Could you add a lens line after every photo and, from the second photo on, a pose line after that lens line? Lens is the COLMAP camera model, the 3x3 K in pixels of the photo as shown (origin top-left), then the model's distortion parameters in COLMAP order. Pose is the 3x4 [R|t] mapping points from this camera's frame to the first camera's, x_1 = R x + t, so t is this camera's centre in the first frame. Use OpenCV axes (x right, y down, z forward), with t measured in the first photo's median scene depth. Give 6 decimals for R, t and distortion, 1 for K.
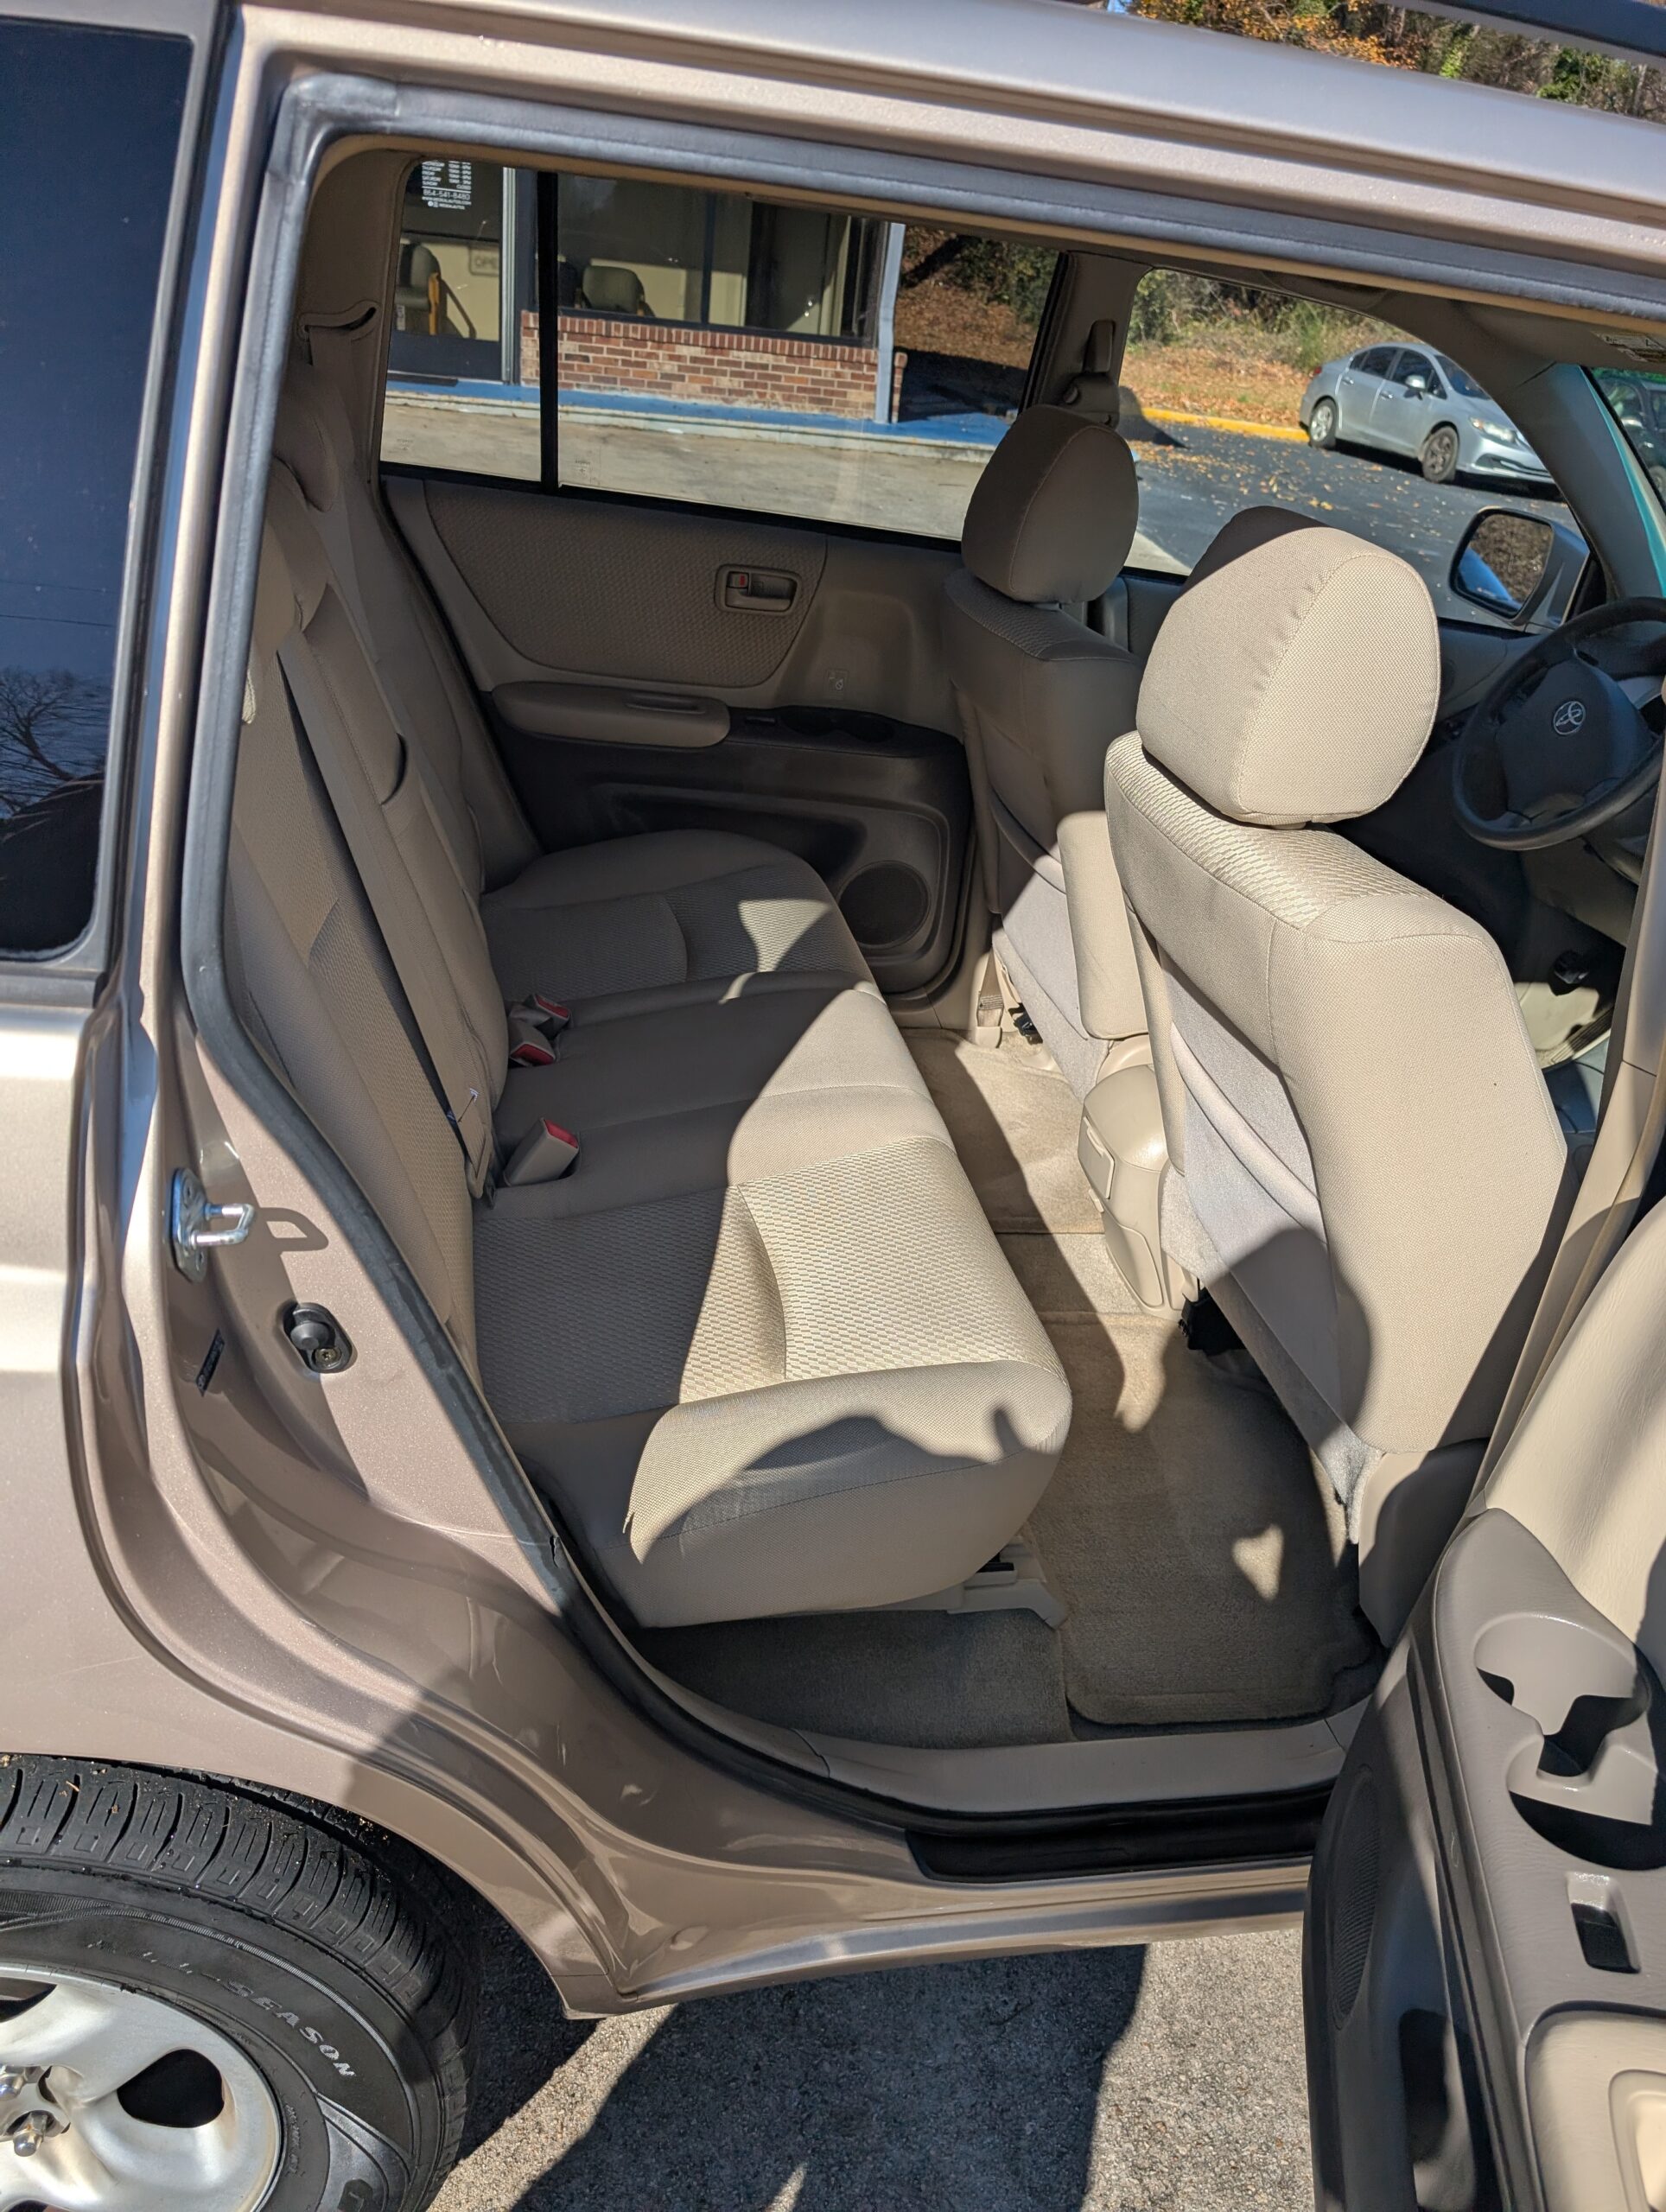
lens RADIAL K [[1592.3, 0, 823.3], [0, 1592.3, 1102.4], [0, 0, 1]] dist [0.018492, -0.013881]
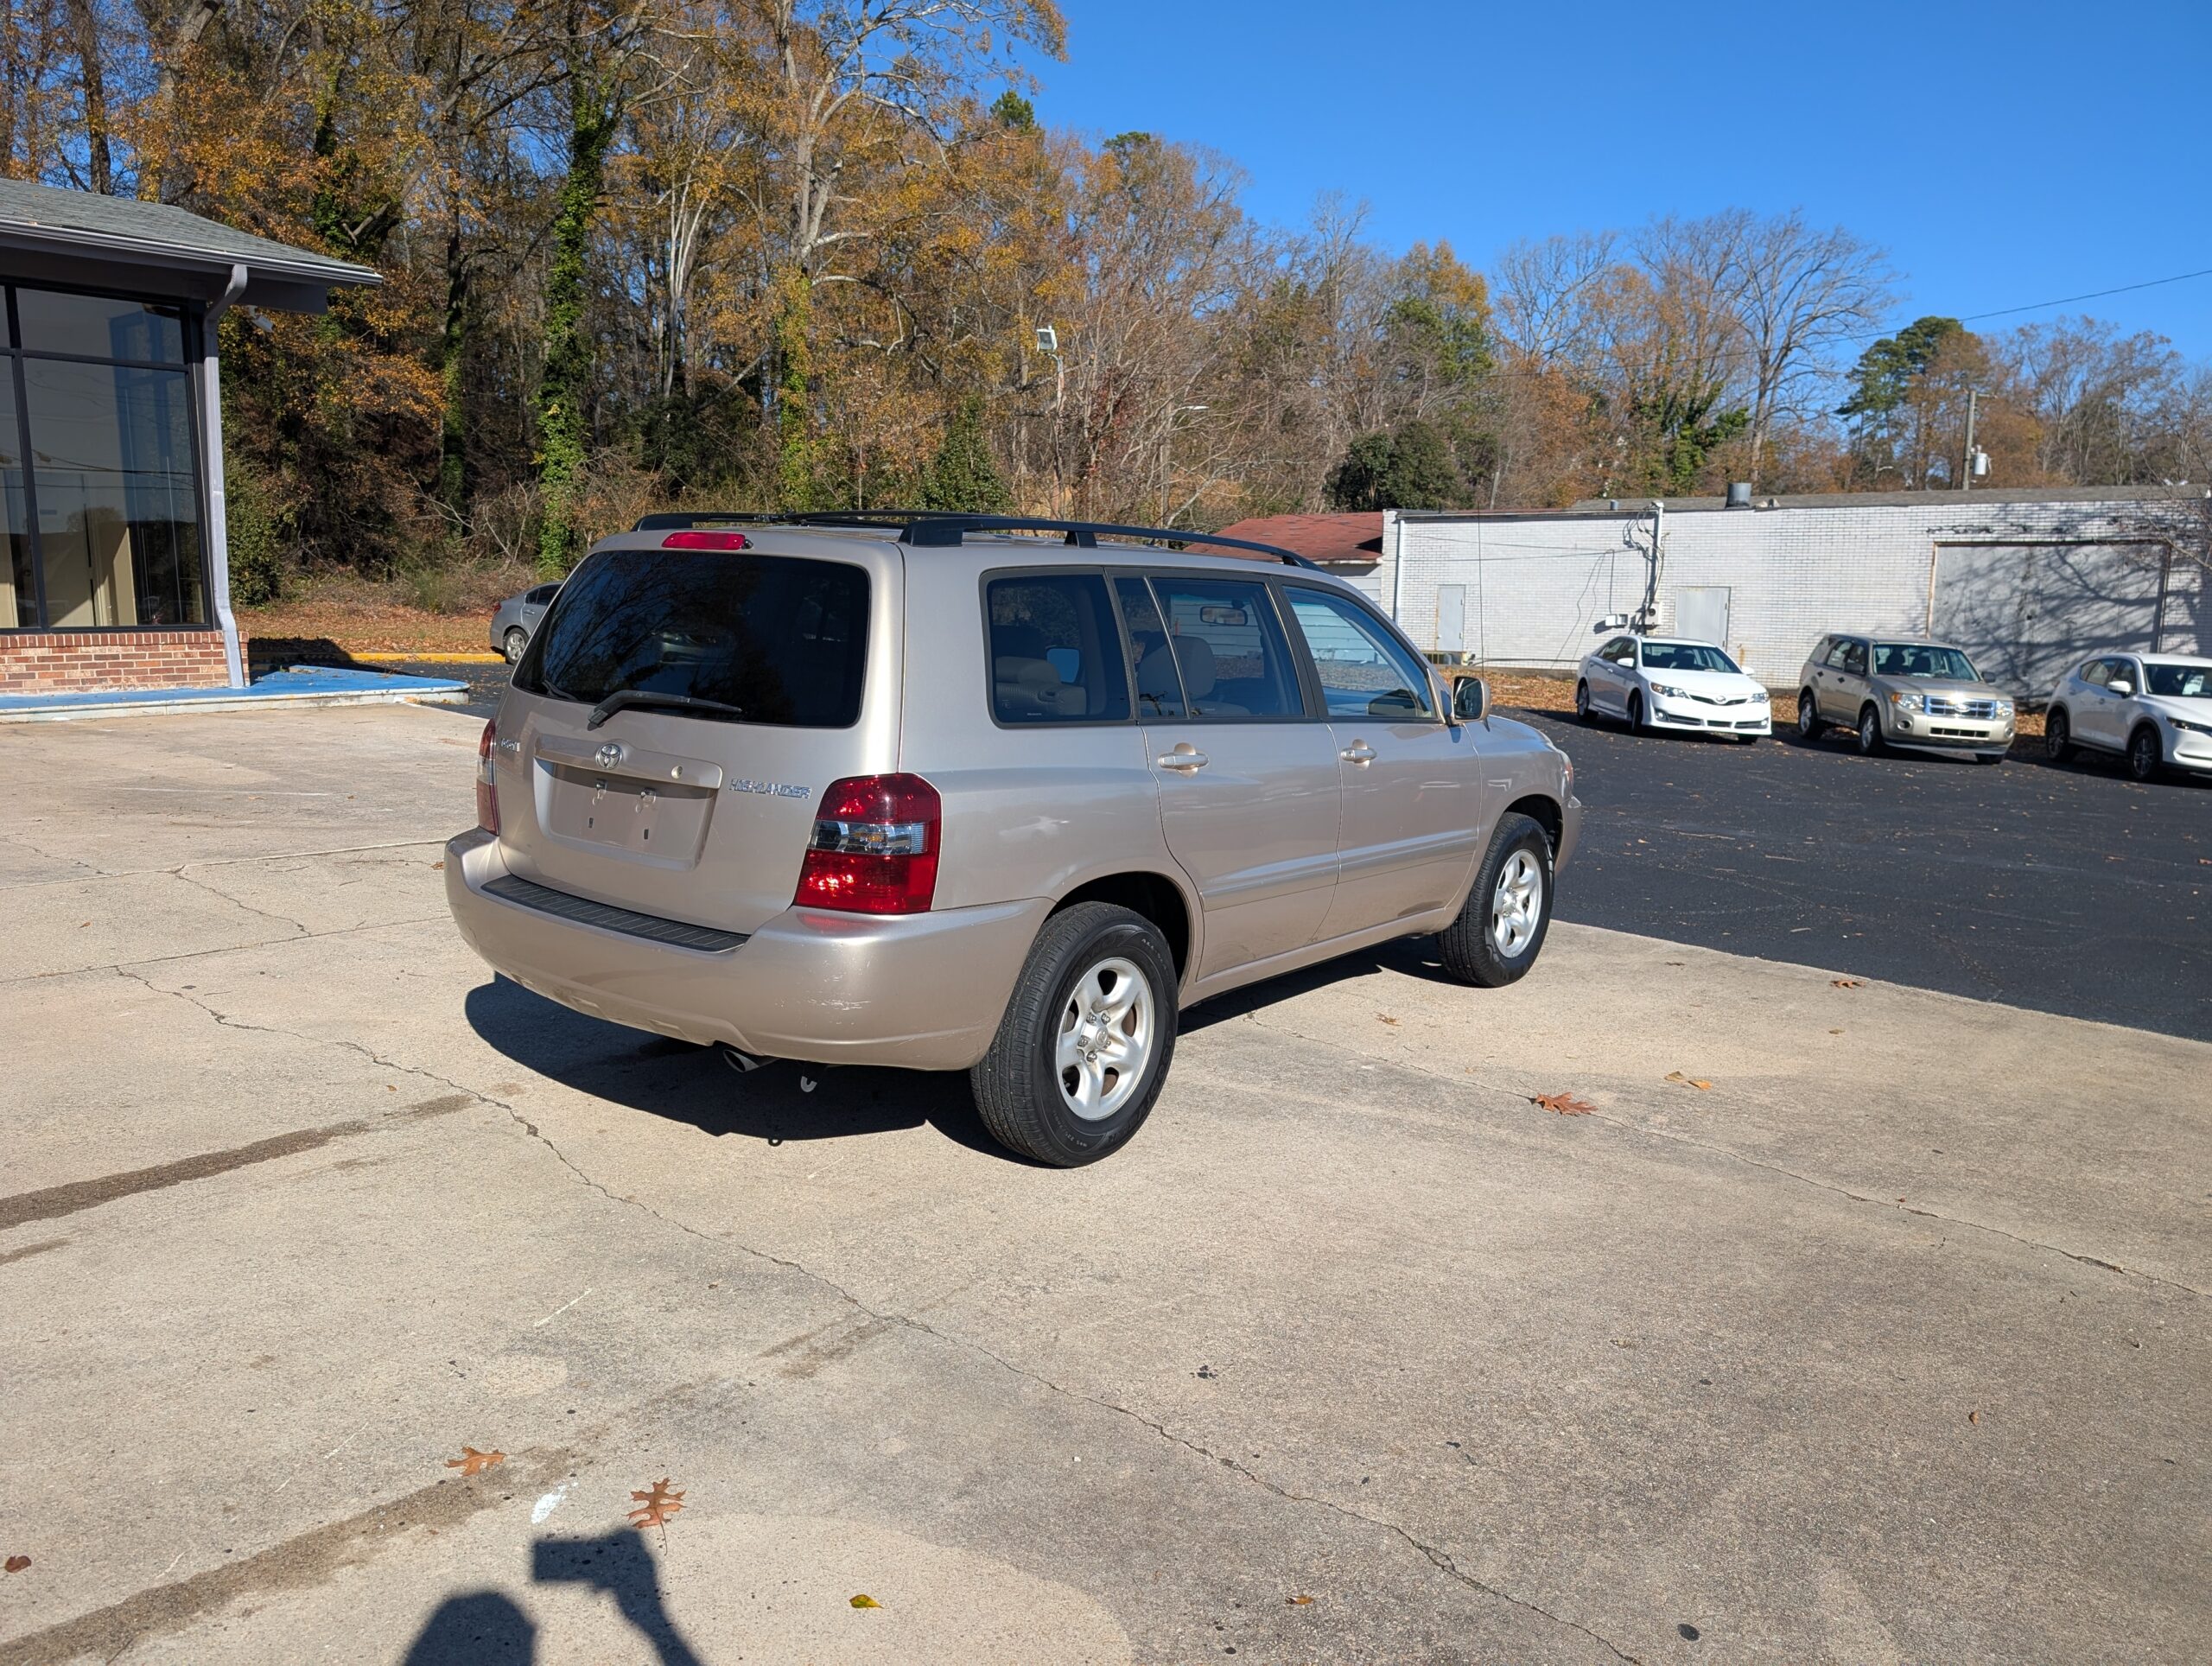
lens RADIAL K [[1592.3, 0, 1099.0], [0, 1592.3, 815.9], [0, 0, 1]] dist [0.018492, -0.013881]
pose [[0.745819, -0.191563, 0.638010, -0.257426], [0.365867, 0.918169, -0.152008, 0.062082], [-0.556682, 0.346797, 0.754875, -0.185658]]
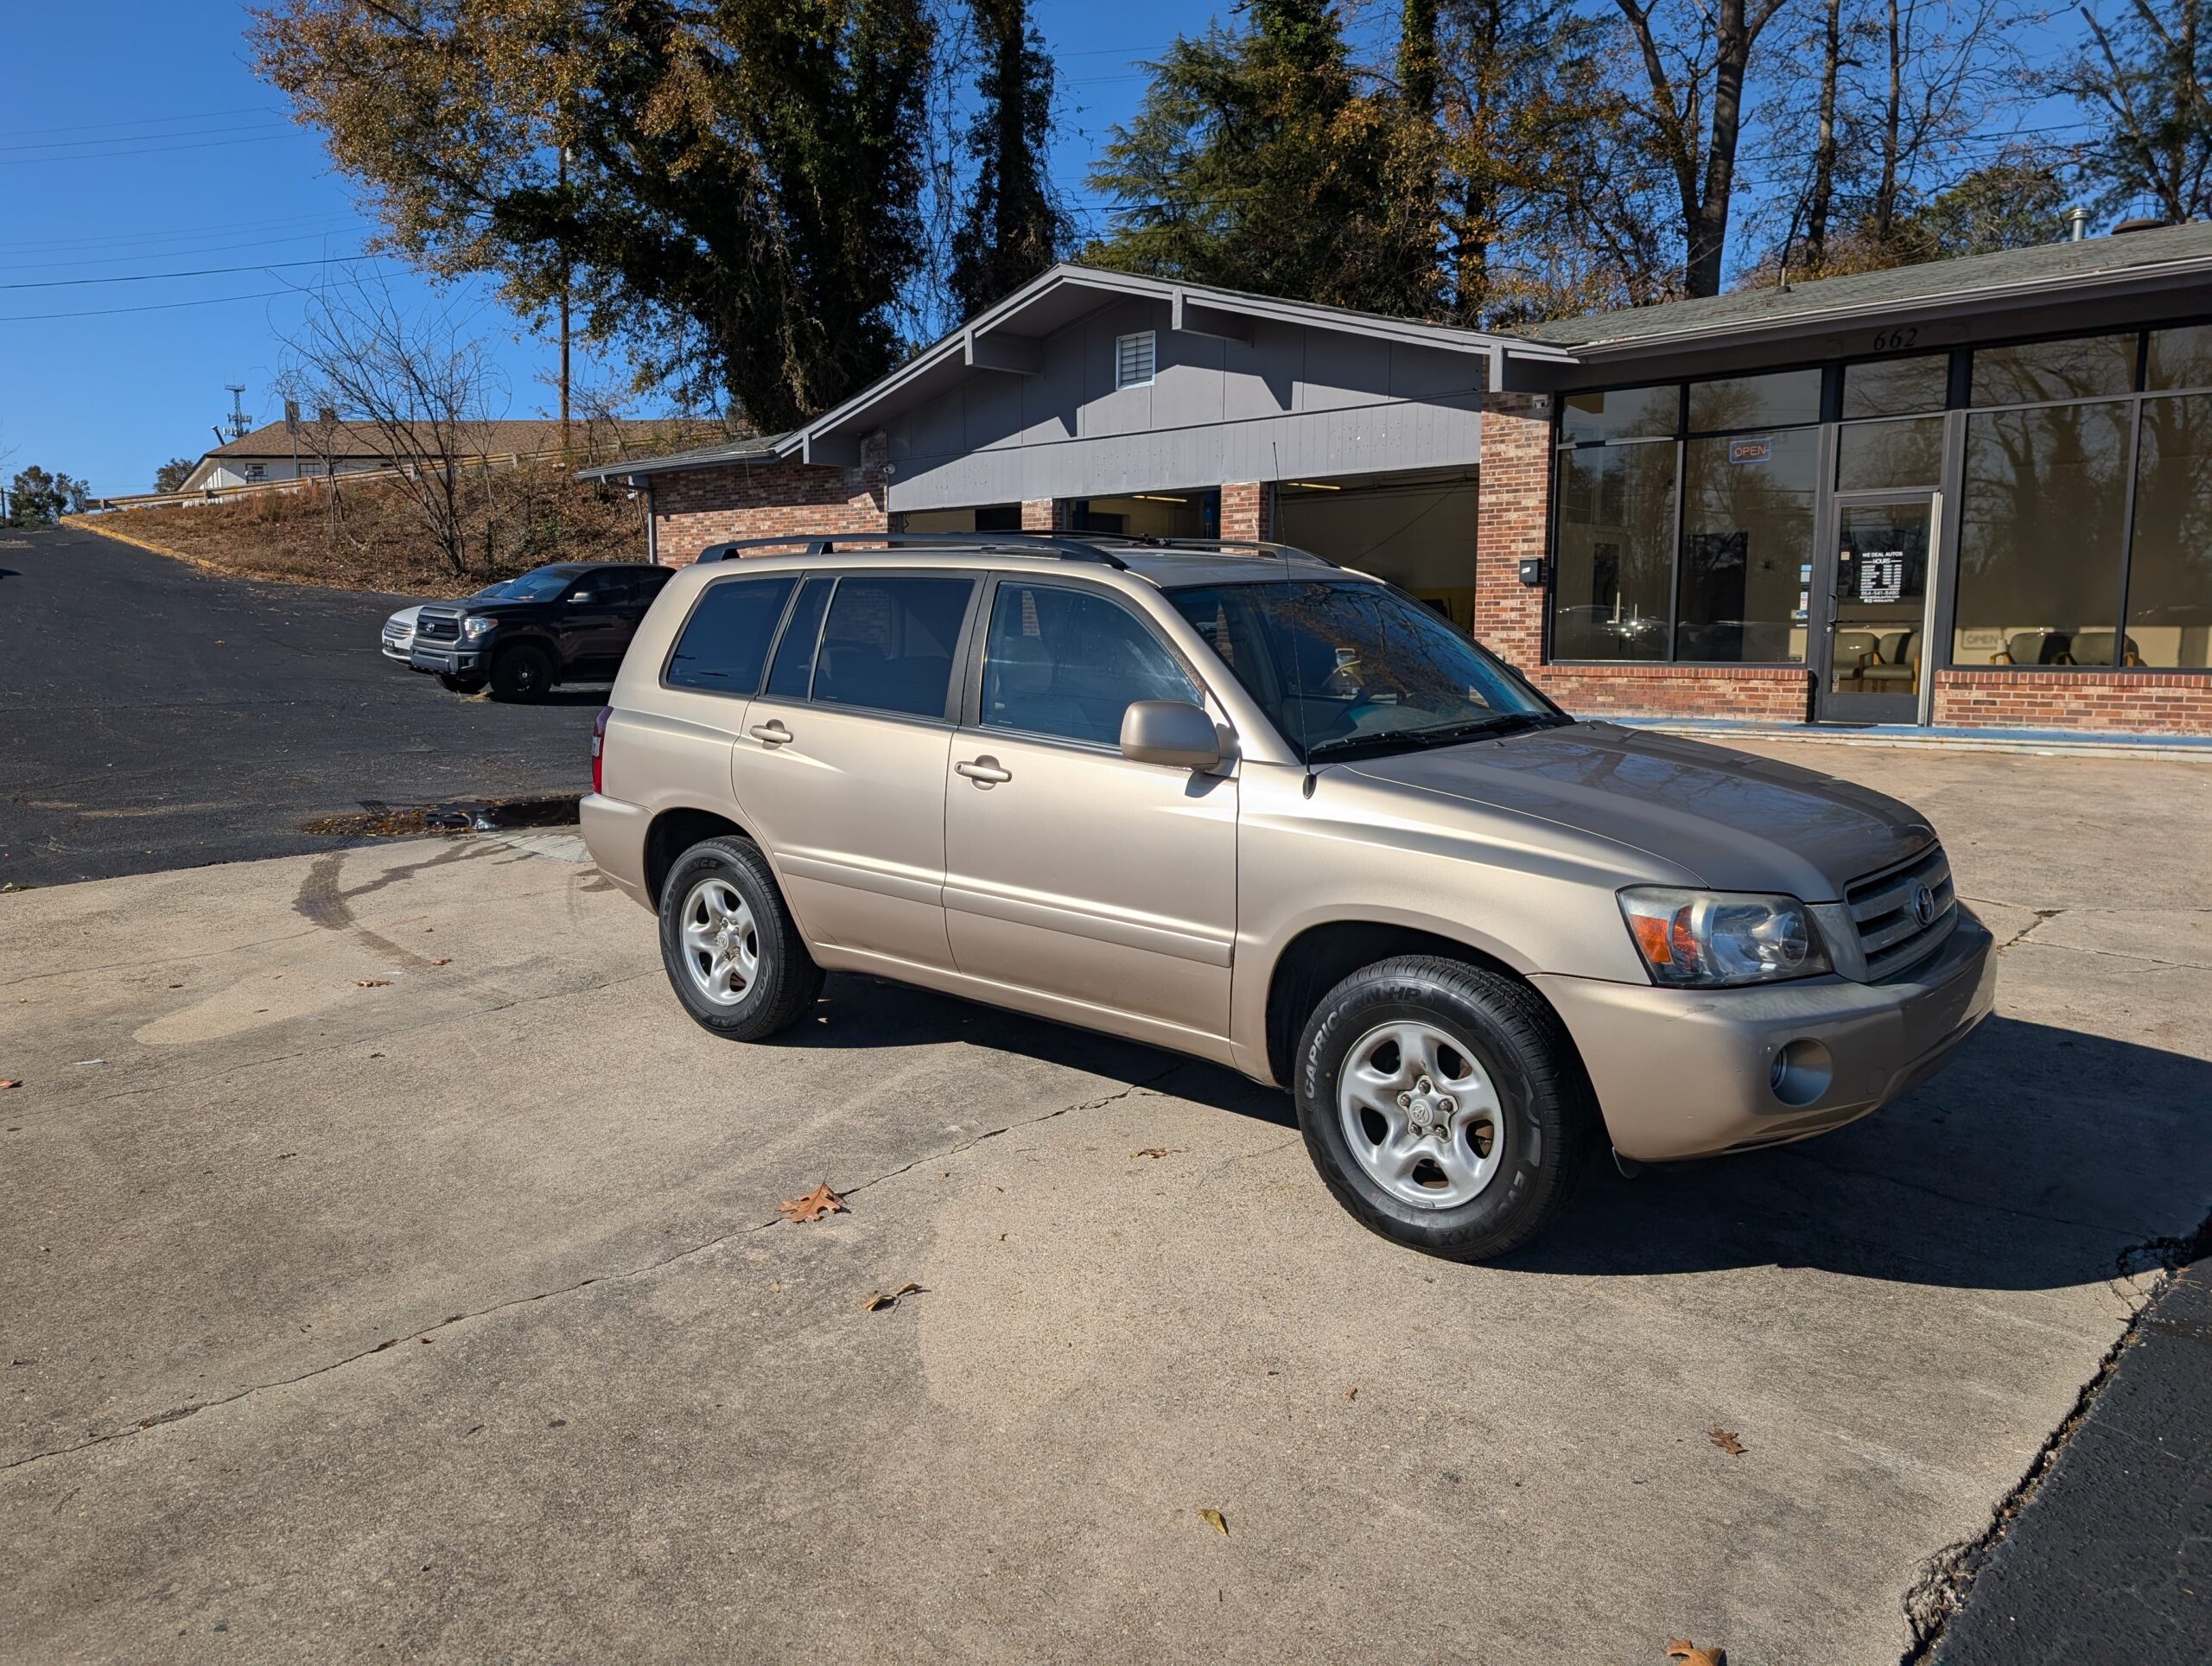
lens RADIAL K [[1592.3, 0, 1089.7], [0, 1592.3, 825.6], [0, 0, 1]] dist [0.018492, -0.013881]
pose [[0.615993, -0.003248, -0.787745, 0.355997], [-0.307104, 0.919881, -0.243938, 0.100546], [0.725424, 0.392184, 0.565643, -0.098100]]
